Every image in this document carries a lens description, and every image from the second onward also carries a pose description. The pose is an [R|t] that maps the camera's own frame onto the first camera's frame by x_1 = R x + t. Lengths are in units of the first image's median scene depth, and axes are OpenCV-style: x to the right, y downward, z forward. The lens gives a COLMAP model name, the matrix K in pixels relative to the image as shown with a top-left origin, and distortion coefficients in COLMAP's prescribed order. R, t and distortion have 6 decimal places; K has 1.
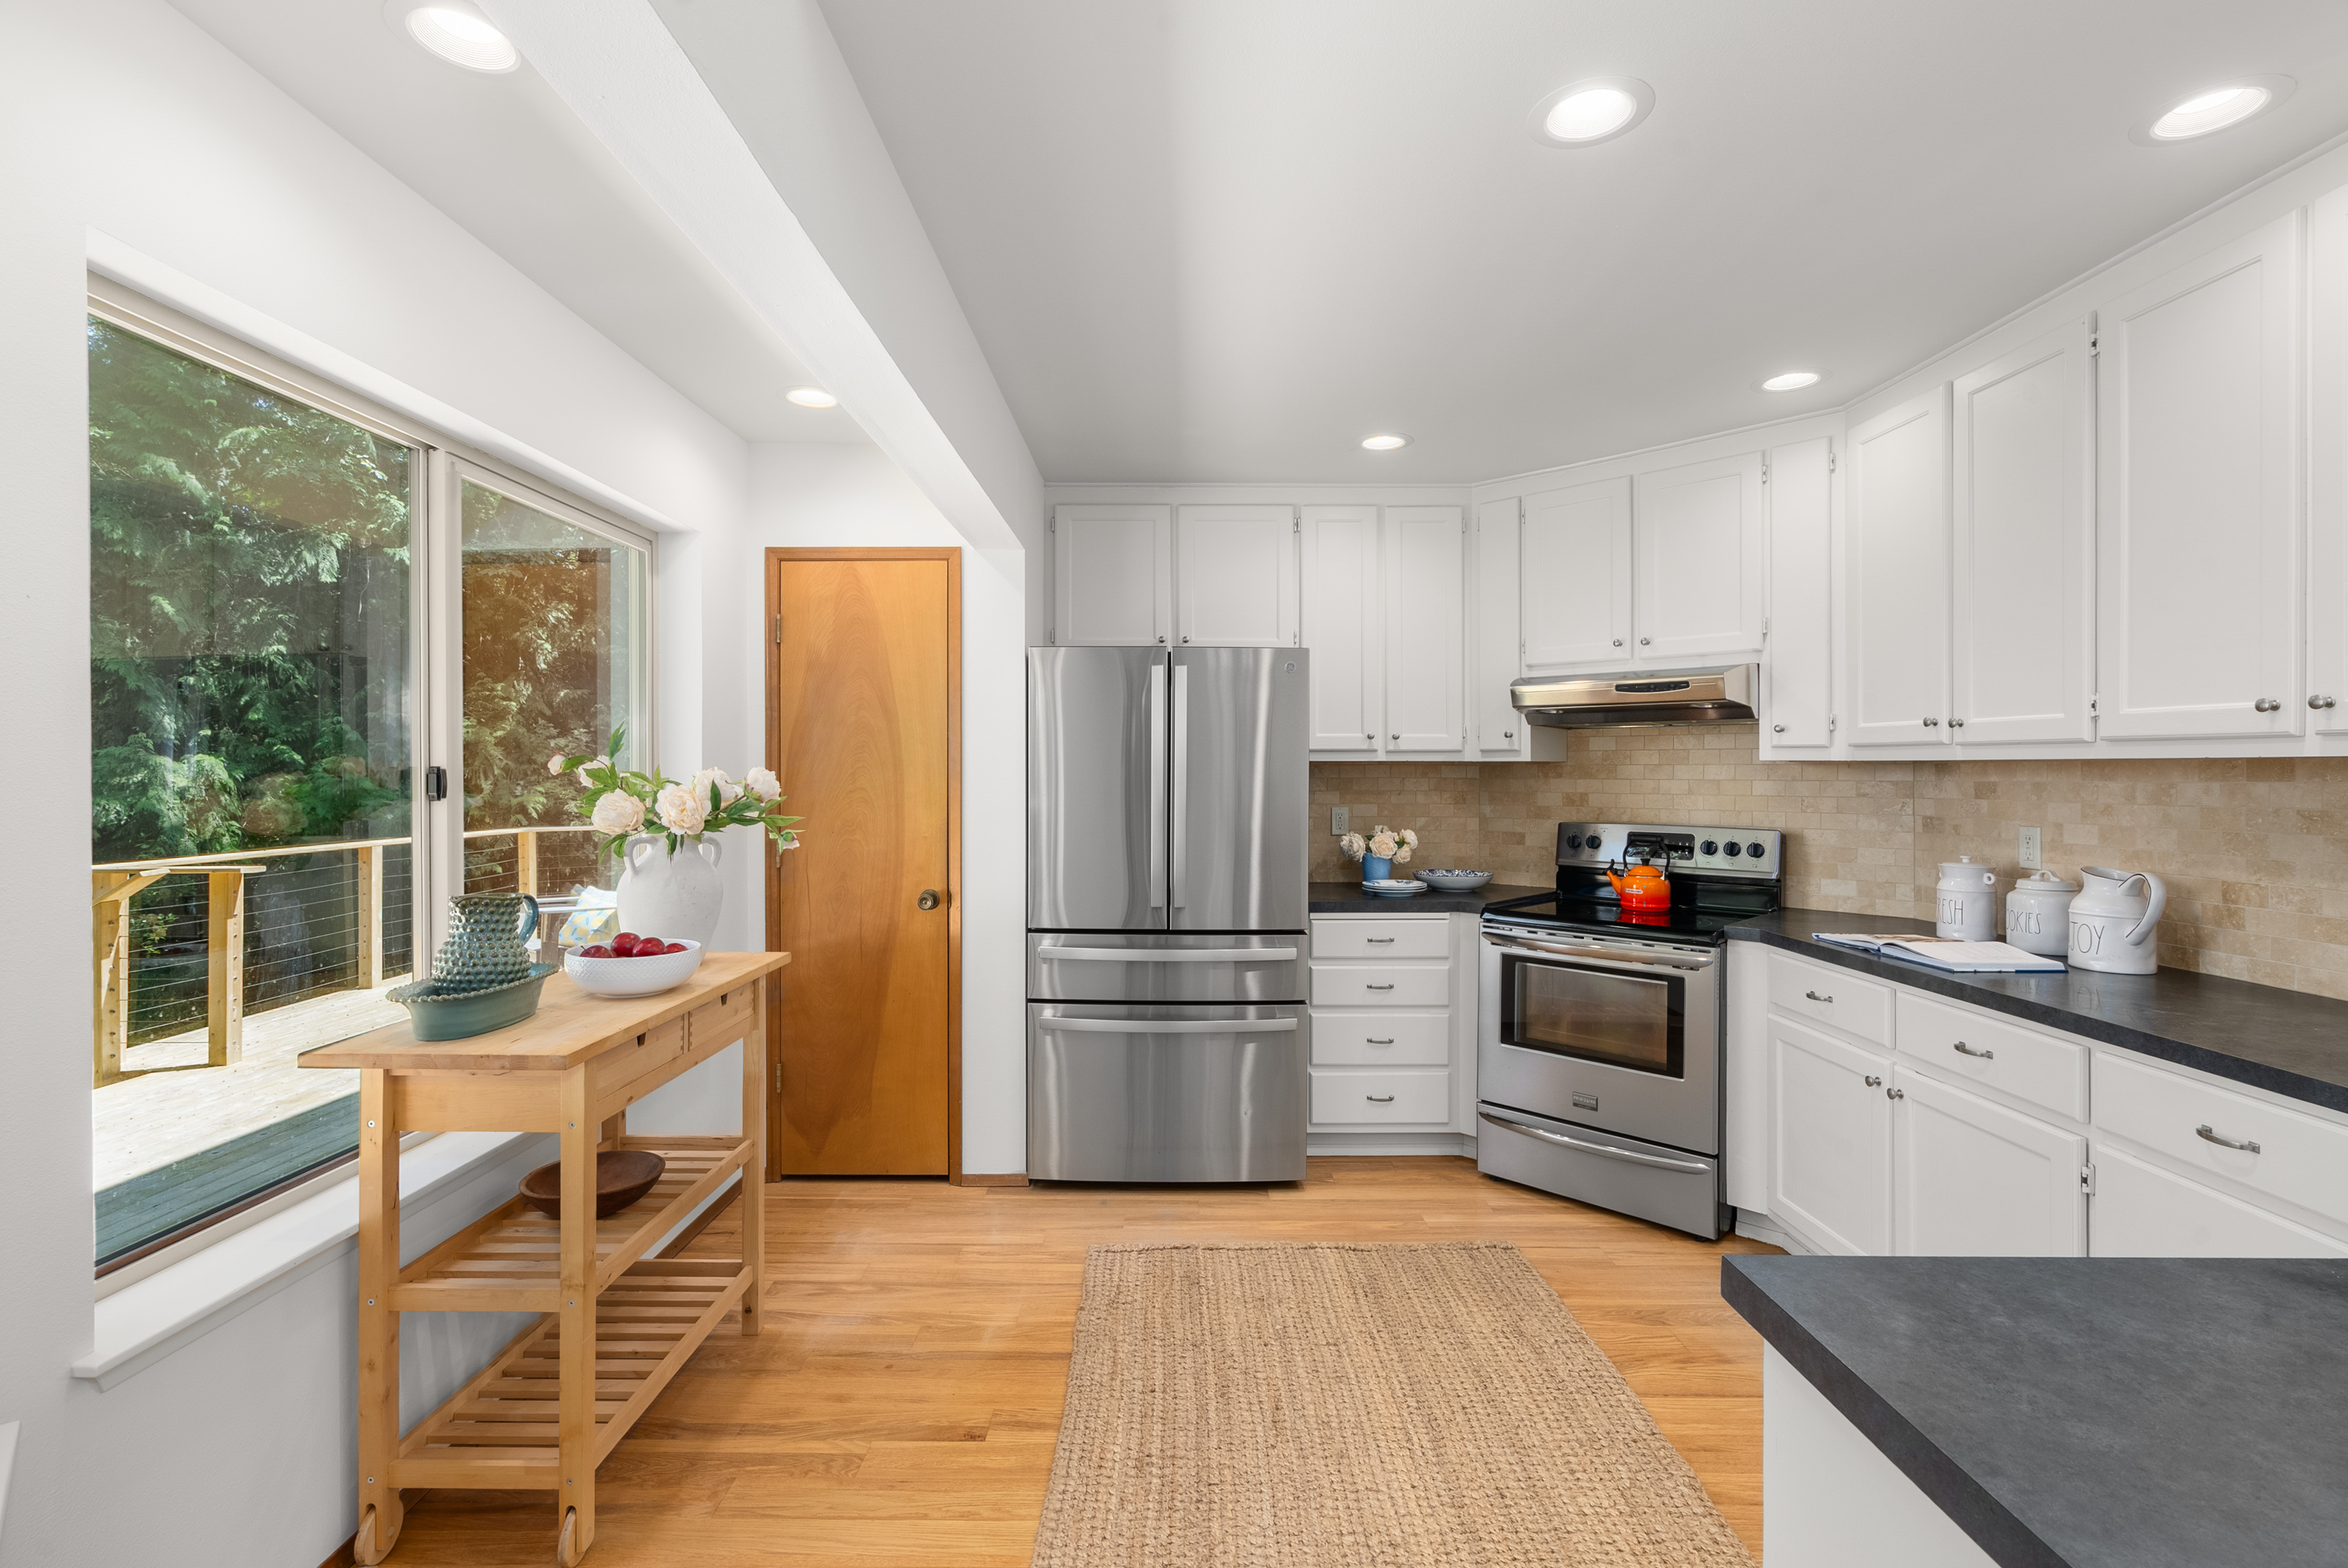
lens RADIAL K [[1074.9, 0, 1168.6], [0, 1074.9, 781.9], [0, 0, 1]] dist [-0.009423, 0.004916]
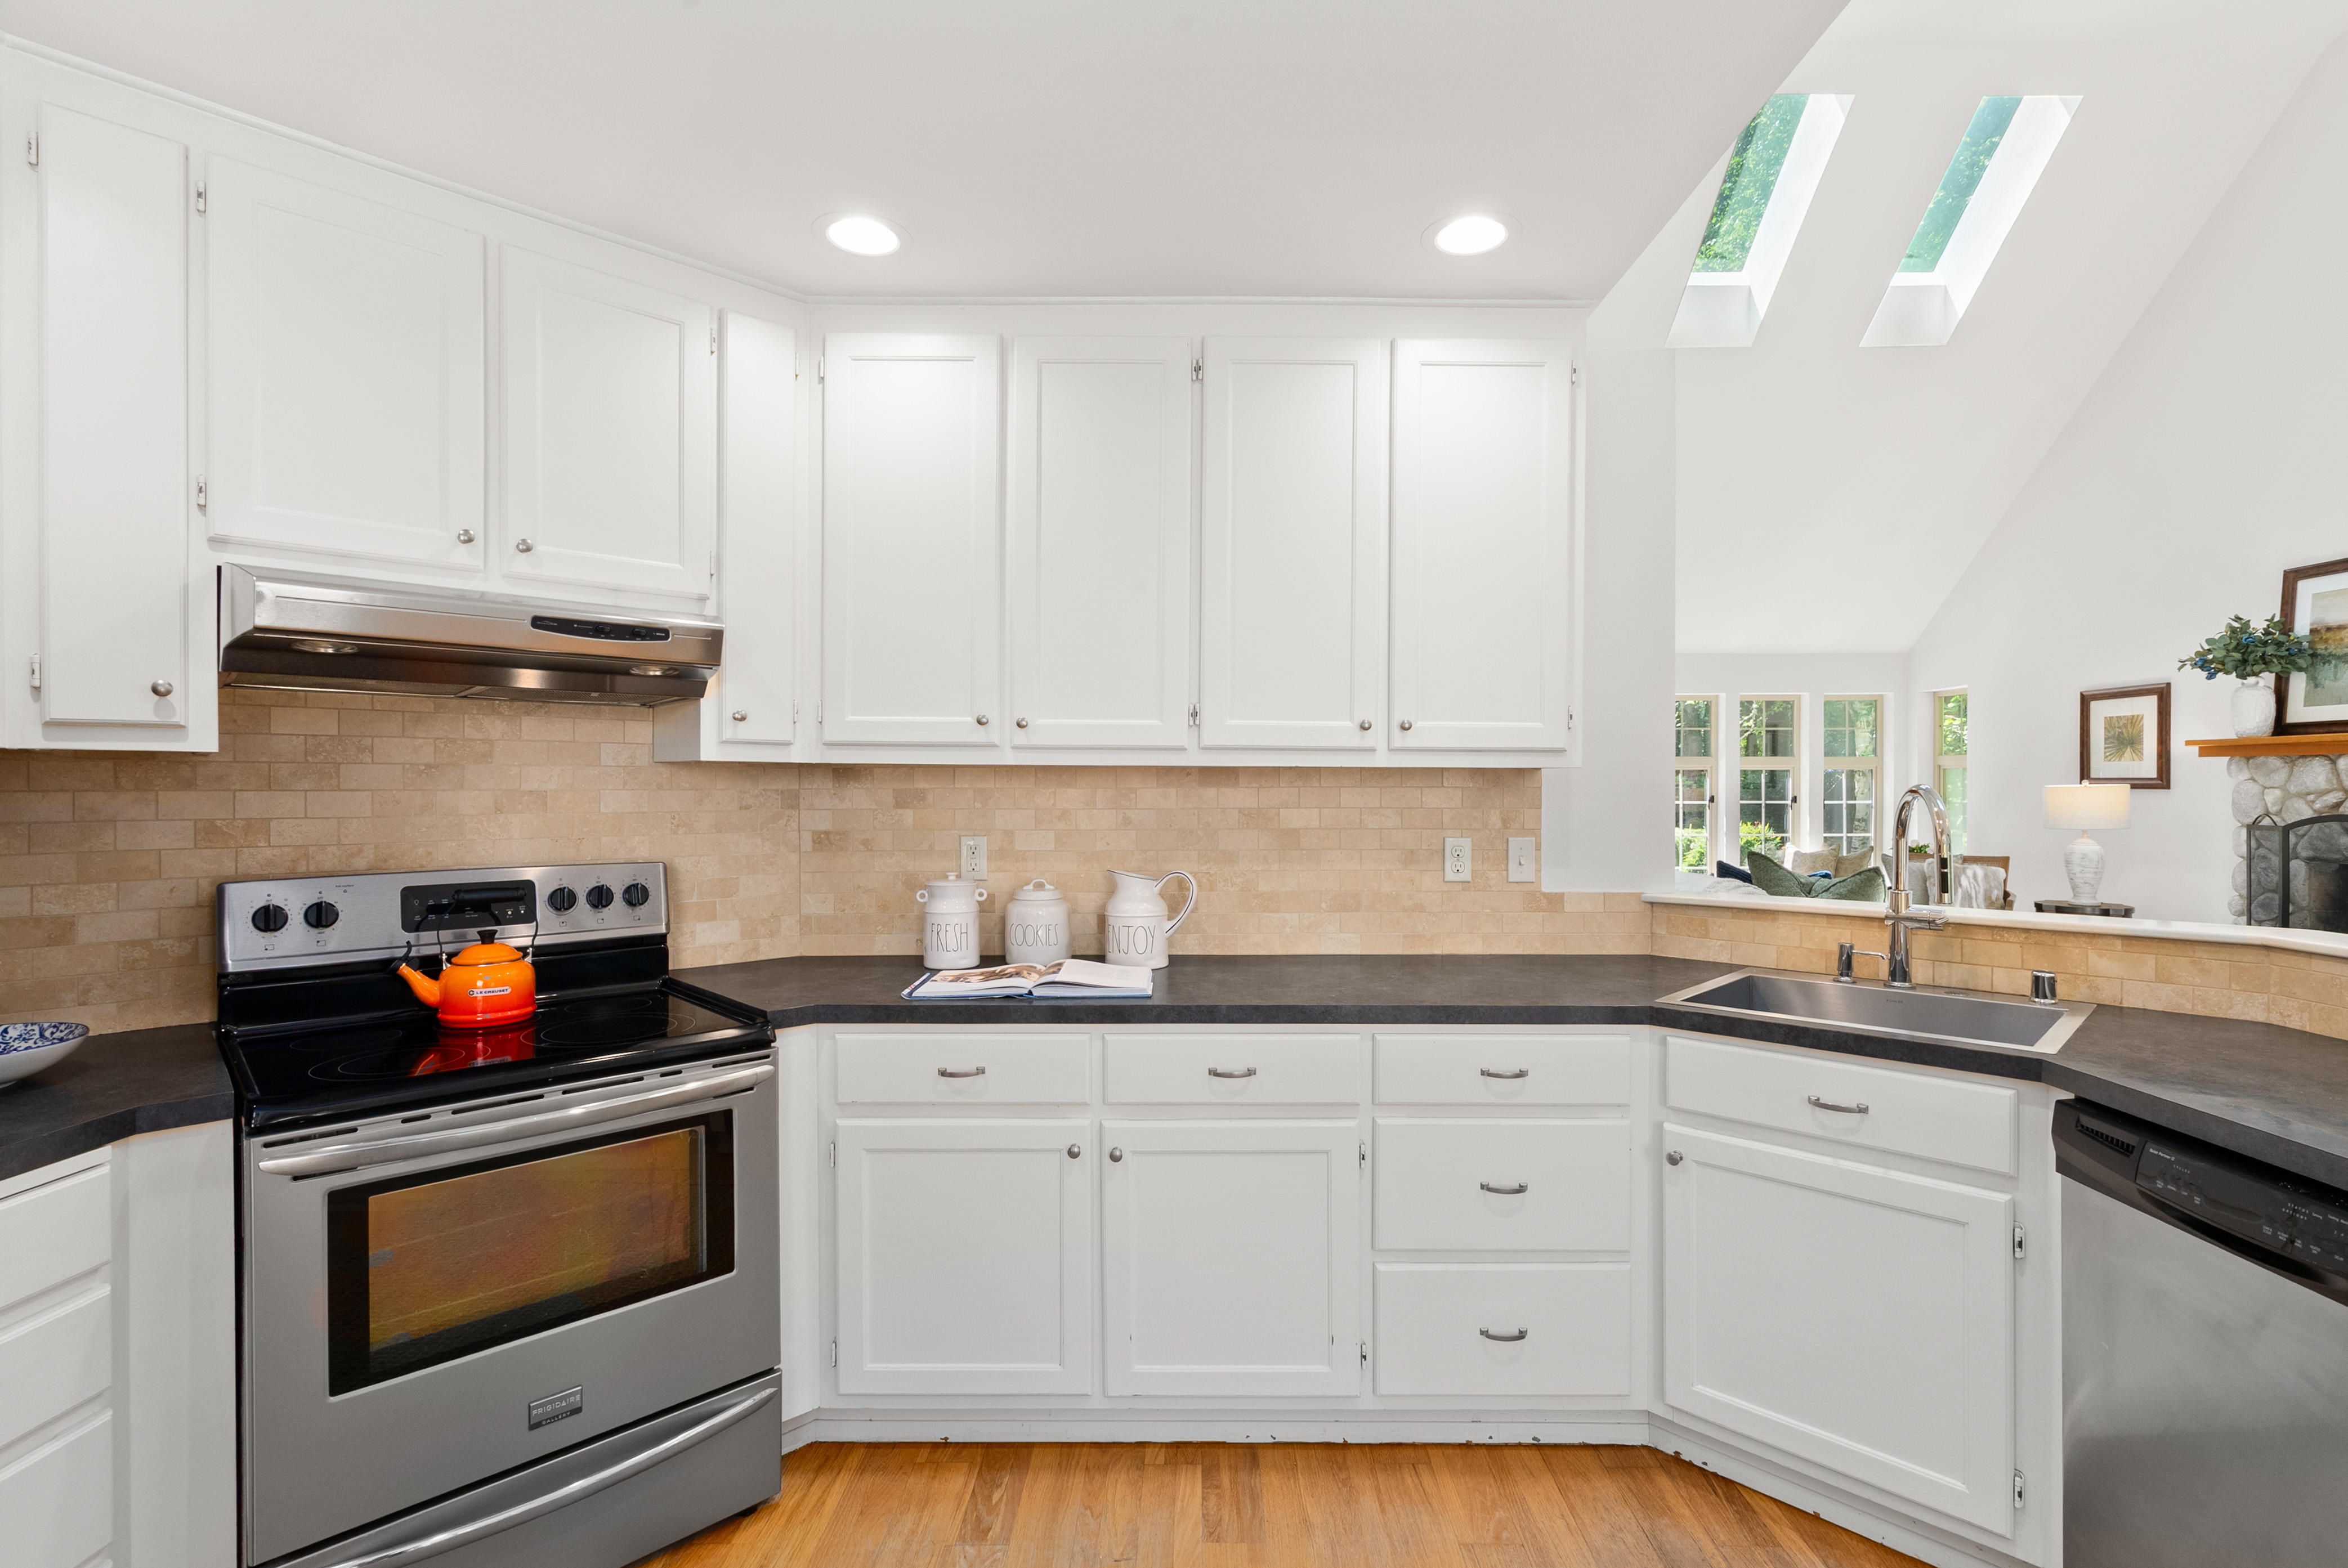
lens RADIAL K [[1074.9, 0, 1206.9], [0, 1074.9, 794.7], [0, 0, 1]] dist [-0.009423, 0.004916]
pose [[-0.000998, -0.012871, 0.999917, -0.132942], [0.006936, 0.999893, 0.012878, -0.005001], [-0.999975, 0.006948, -0.000909, 0.699954]]
